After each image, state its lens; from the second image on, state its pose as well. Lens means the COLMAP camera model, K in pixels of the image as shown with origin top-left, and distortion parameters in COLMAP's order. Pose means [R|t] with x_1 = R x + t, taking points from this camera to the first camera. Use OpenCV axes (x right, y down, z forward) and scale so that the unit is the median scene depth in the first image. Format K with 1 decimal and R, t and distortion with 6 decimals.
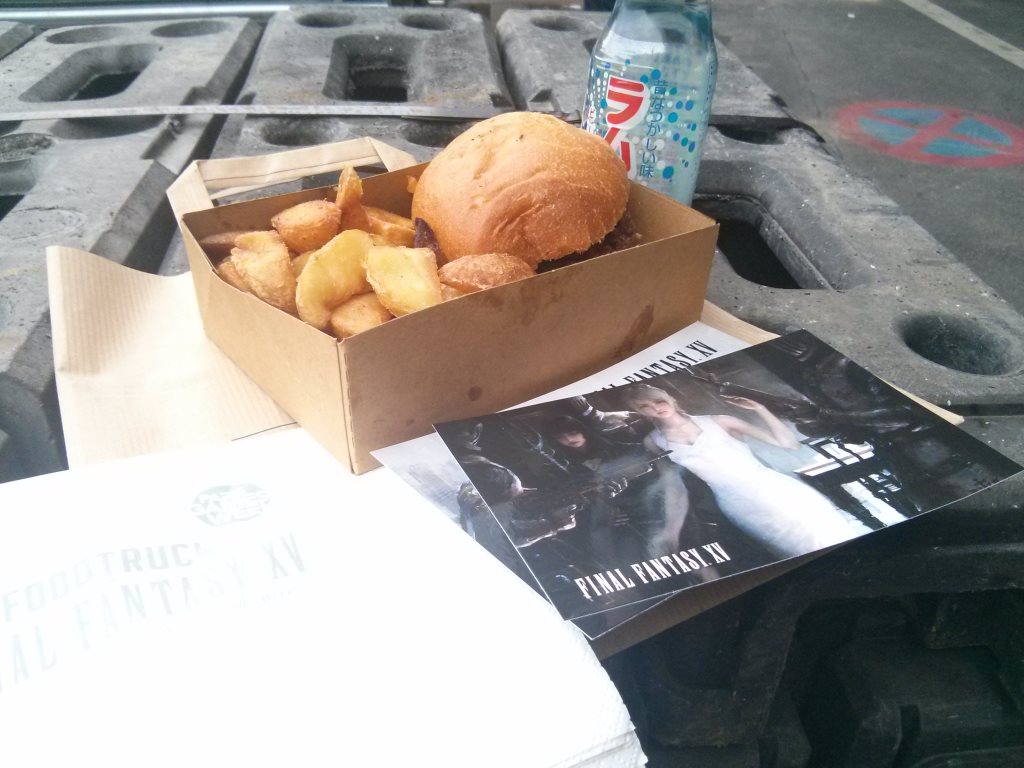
lens RADIAL K [[955.7, 0, 512.0], [0, 955.7, 384.0], [0, 0, 1]] dist [0.067514, -0.293218]
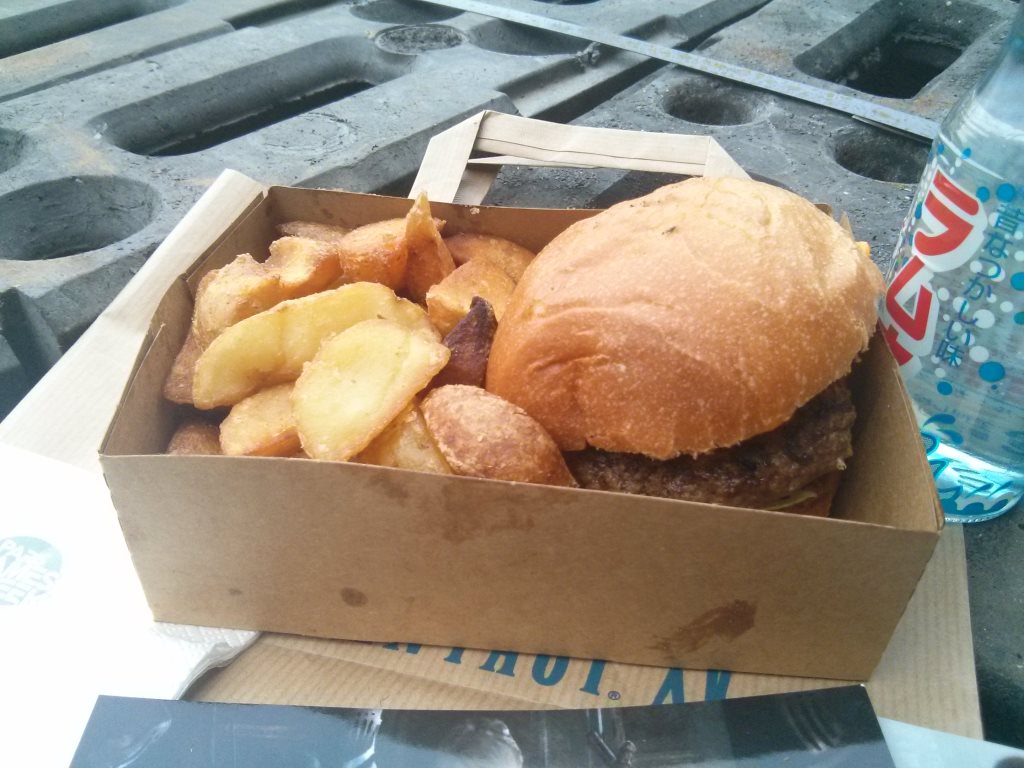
lens RADIAL K [[955.7, 0, 512.0], [0, 955.7, 384.0], [0, 0, 1]] dist [0.067514, -0.293218]
pose [[0.727285, 0.409983, -0.550427, 0.297651], [-0.358700, 0.910789, 0.204443, -0.257549], [0.585141, 0.048750, 0.809465, 0.480622]]
